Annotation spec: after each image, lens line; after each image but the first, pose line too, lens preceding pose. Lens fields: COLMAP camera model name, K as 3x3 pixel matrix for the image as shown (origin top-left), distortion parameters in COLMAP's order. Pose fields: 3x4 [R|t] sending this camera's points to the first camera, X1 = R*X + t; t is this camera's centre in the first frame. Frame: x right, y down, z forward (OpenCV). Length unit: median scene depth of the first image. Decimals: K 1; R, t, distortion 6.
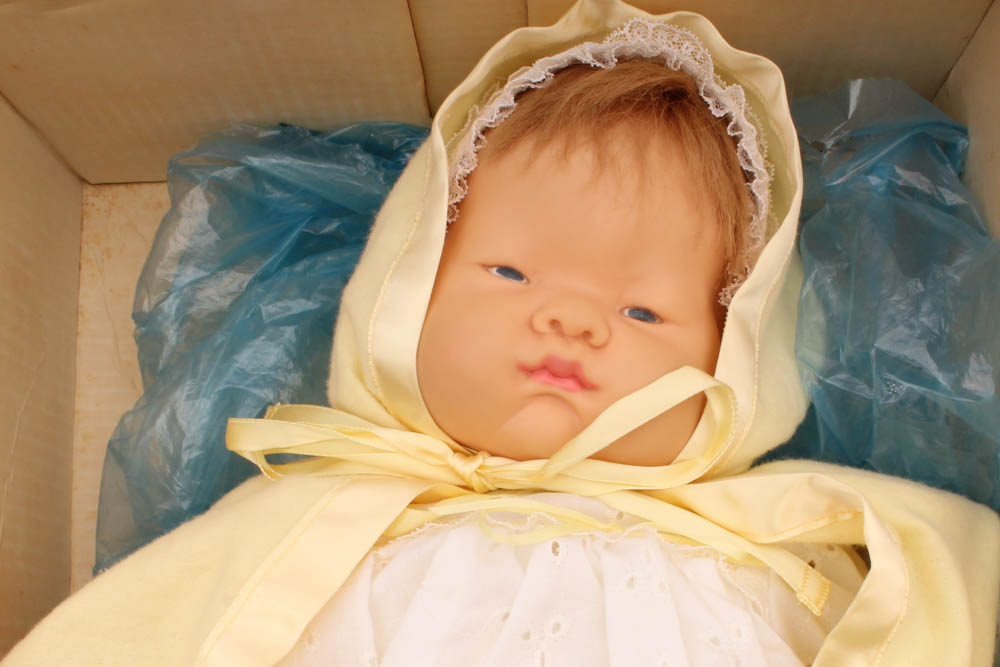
lens RADIAL K [[2287.0, 0, 499.2], [0, 2287.0, 334.9], [0, 0, 1]] dist [-0.153745, 0.000000]
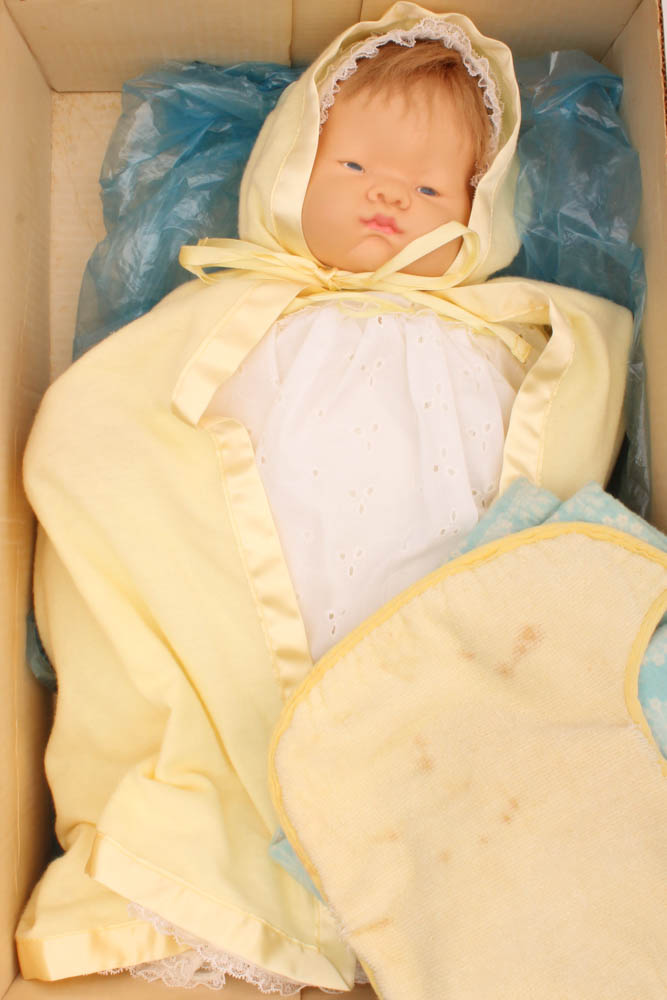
lens RADIAL K [[2287.0, 0, 334.0], [0, 2287.0, 499.3], [0, 0, 1]] dist [-0.153745, 0.000000]
pose [[0.998515, 0.012393, 0.053044, -0.096136], [-0.019783, 0.989790, 0.141154, -0.019573], [-0.050753, -0.141994, 0.988566, -0.738243]]
